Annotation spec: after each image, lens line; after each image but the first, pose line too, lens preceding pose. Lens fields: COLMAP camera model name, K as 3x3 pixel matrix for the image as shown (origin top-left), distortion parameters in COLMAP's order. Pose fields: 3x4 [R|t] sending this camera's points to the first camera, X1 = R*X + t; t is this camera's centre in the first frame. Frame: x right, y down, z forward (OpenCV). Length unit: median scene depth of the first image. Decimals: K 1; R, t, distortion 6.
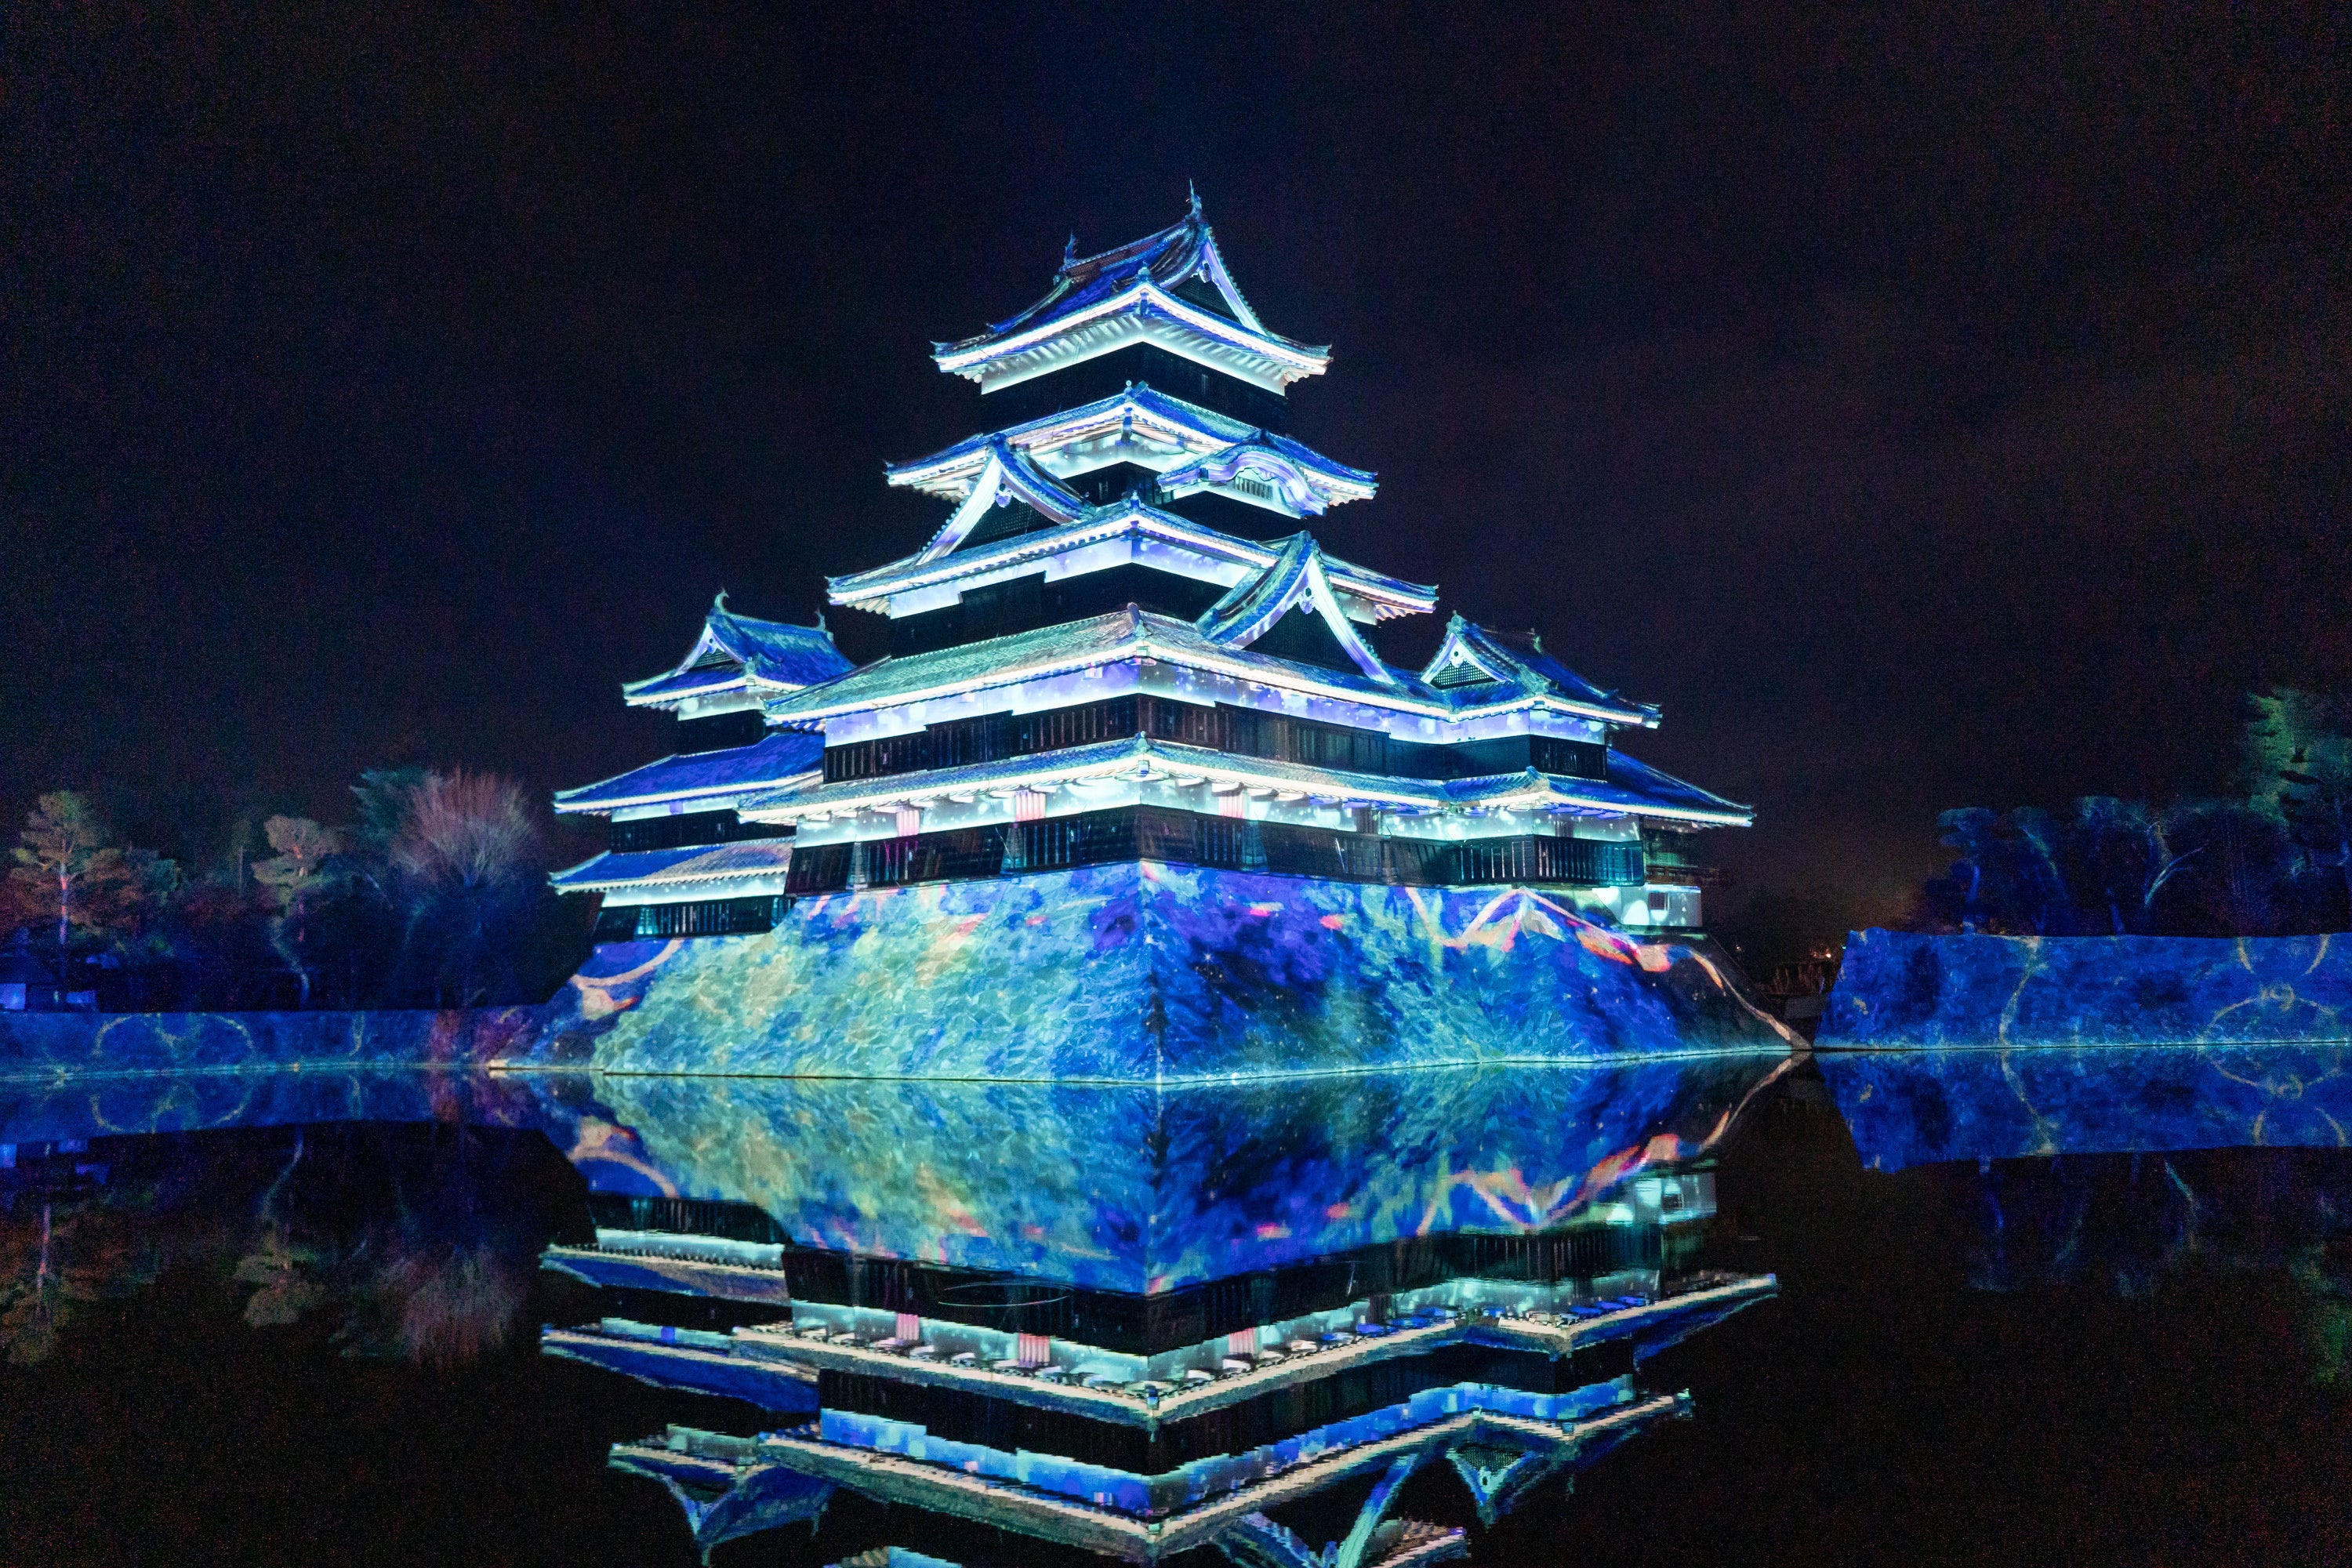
lens RADIAL K [[1896.4, 0, 1176.0], [0, 1896.4, 784.0], [0, 0, 1]] dist [-0.007081, -0.004541]
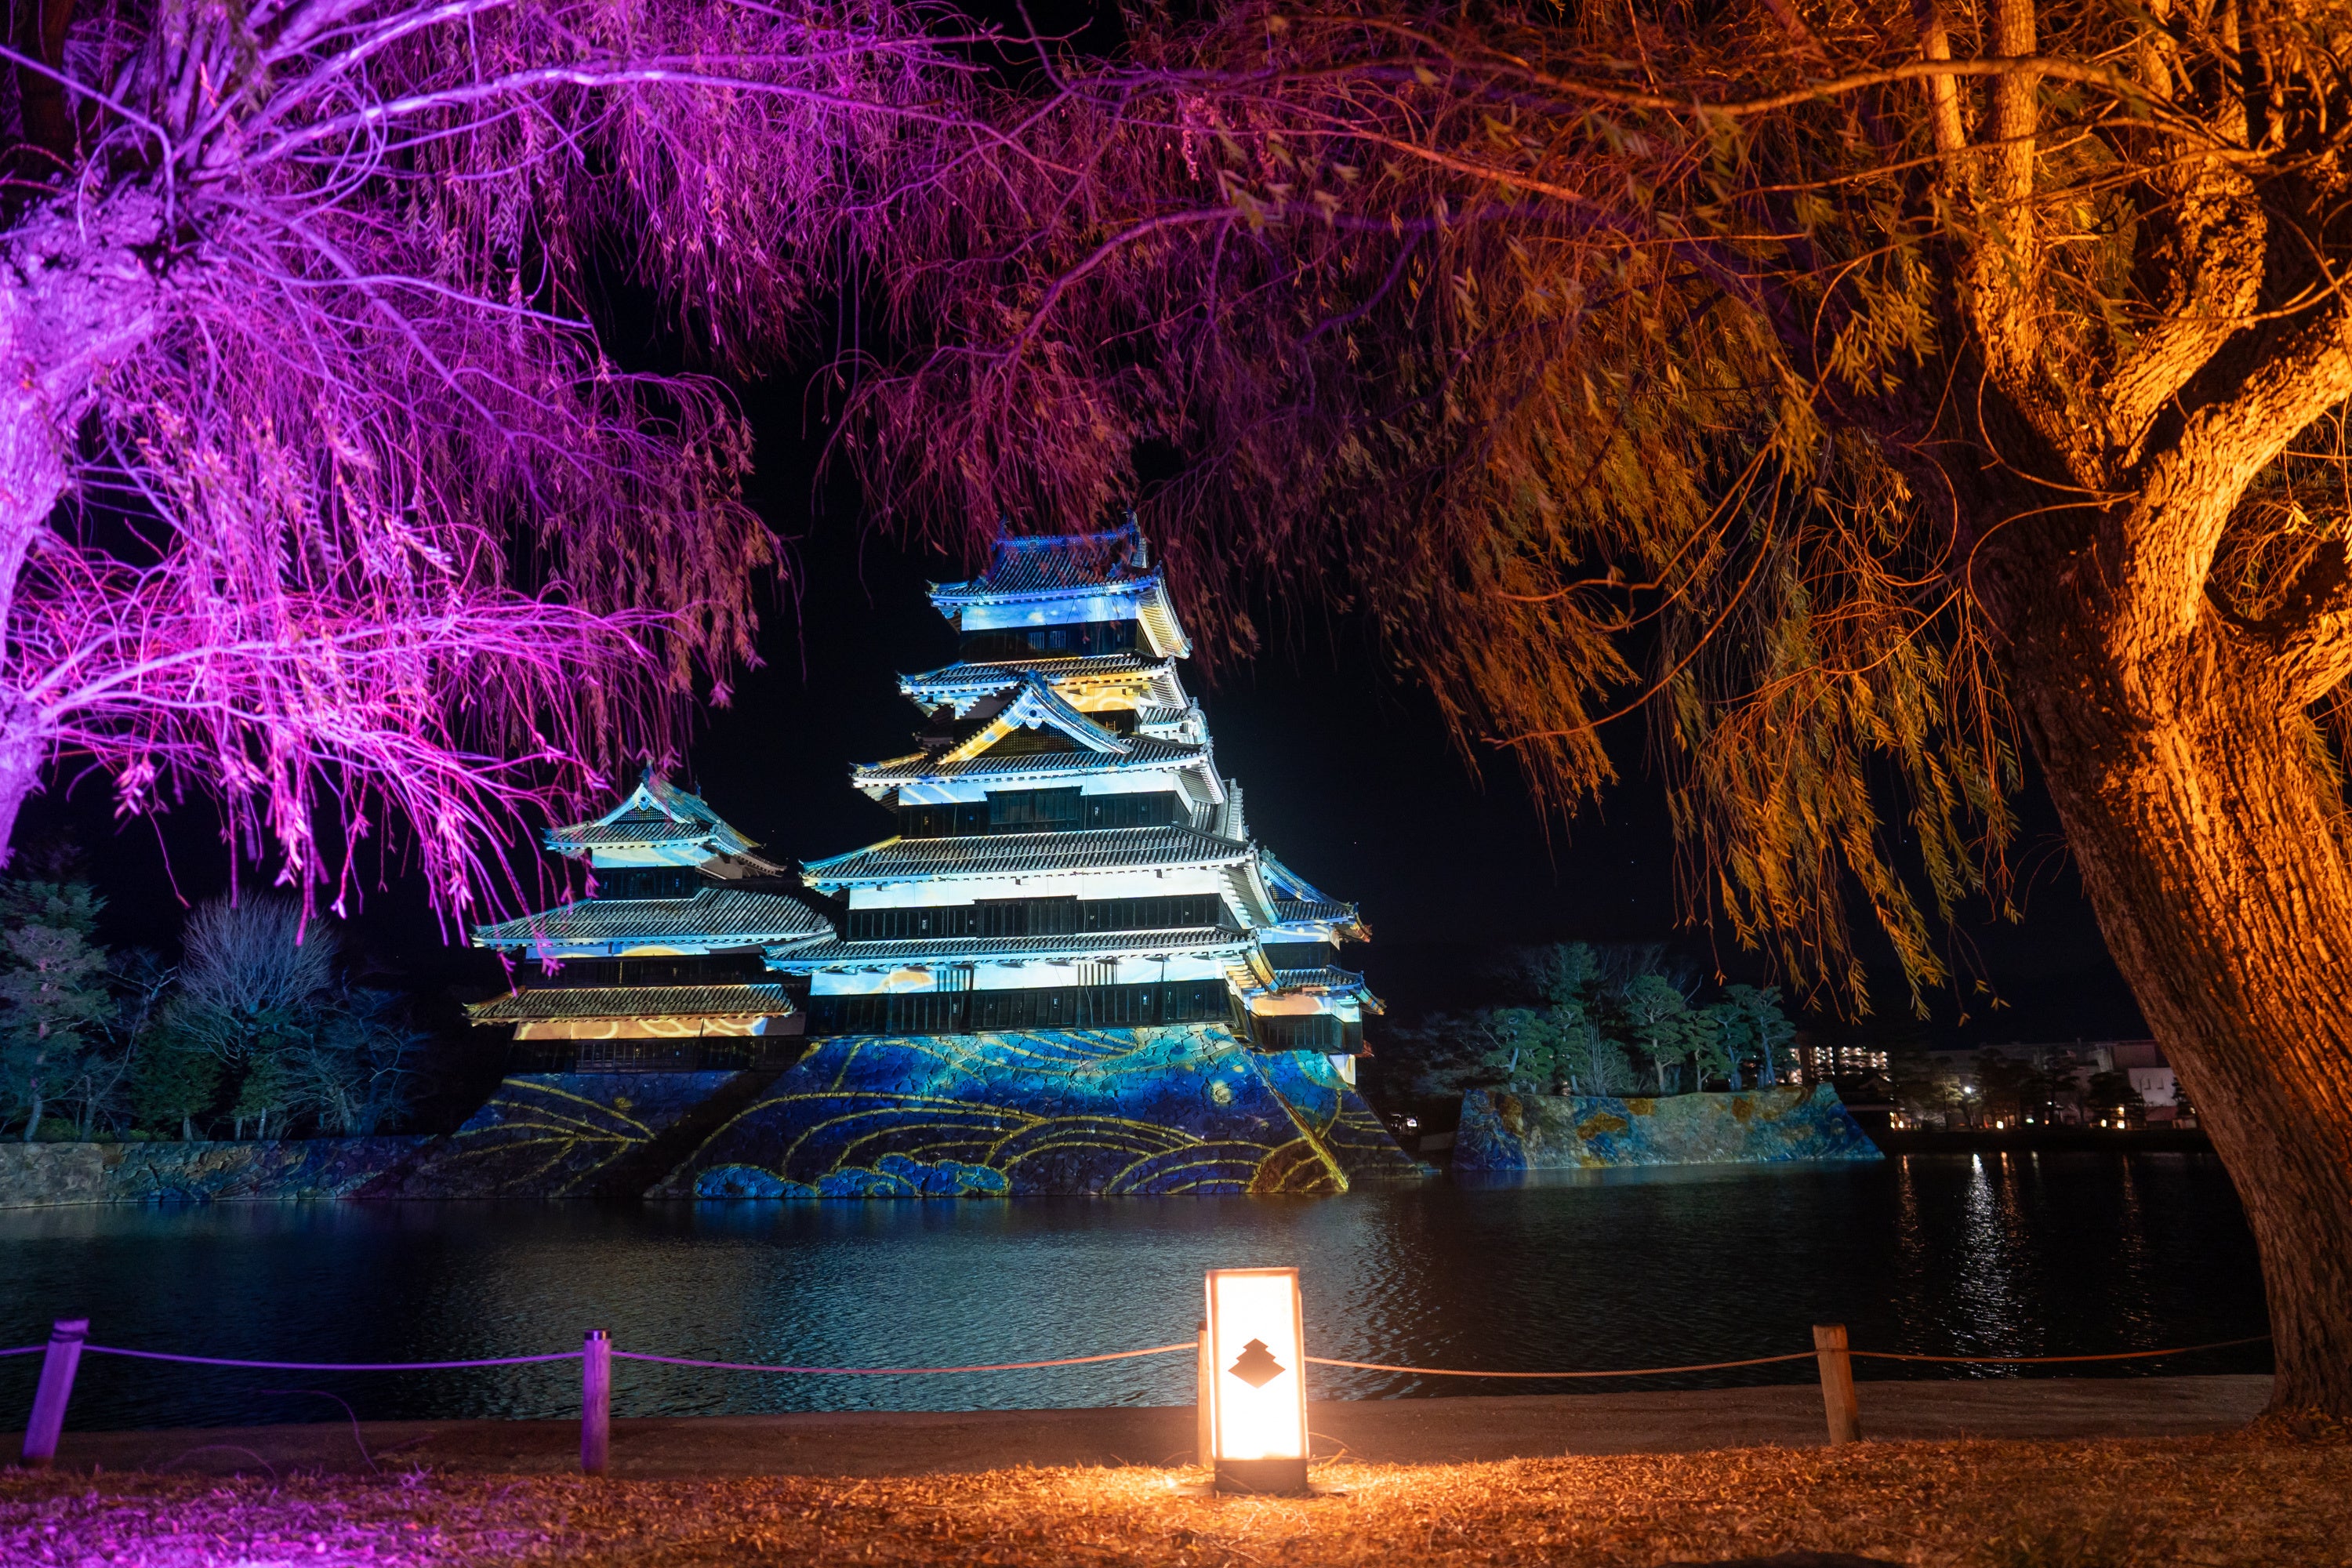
lens RADIAL K [[1604.9, 0, 1176.0], [0, 1604.9, 784.0], [0, 0, 1]] dist [-0.000619, 0.004595]
pose [[0.855362, 0.120421, 0.503840, -0.507766], [-0.062638, 0.989512, -0.130161, 0.019422], [-0.514230, 0.079775, 0.853934, 0.053077]]
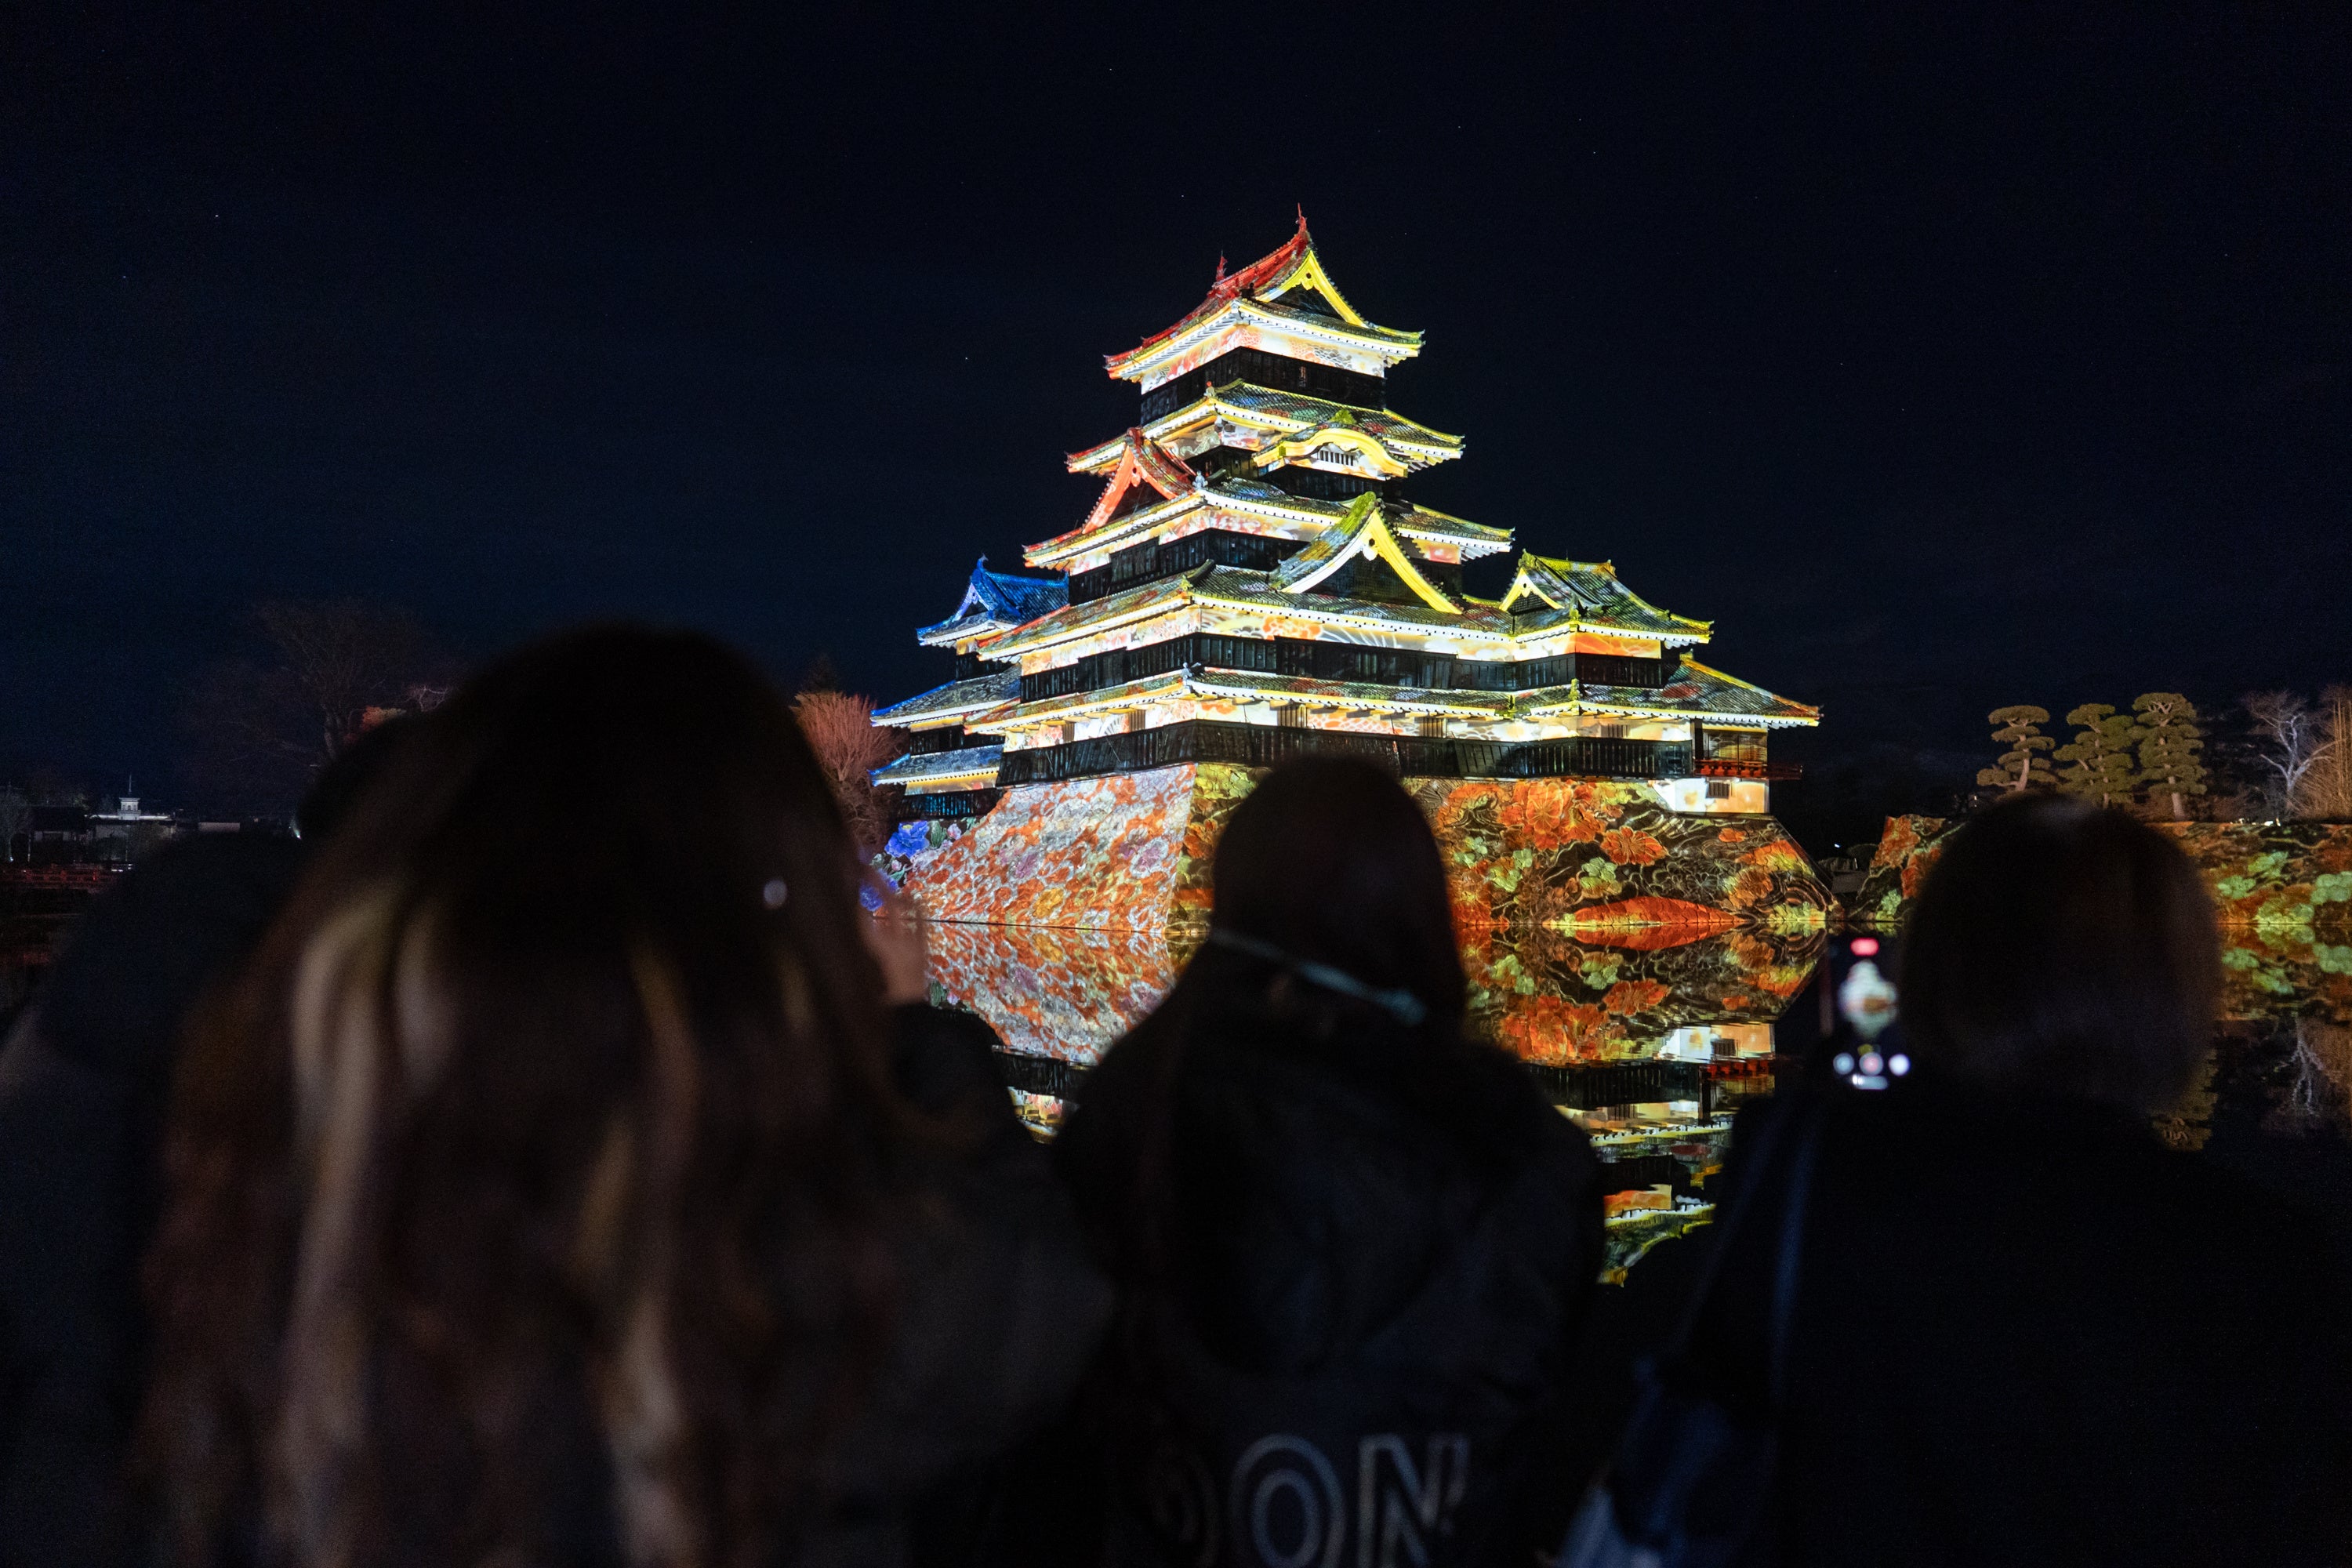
lens RADIAL K [[1576.0, 0, 1170.8], [0, 1576.0, 791.4], [0, 0, 1]] dist [-0.006280, 0.000519]
pose [[0.959578, 0.000258, -0.281442, 0.219020], [0.019426, 0.997554, 0.067150, -0.010618], [0.280771, -0.069904, 0.957226, -0.024642]]
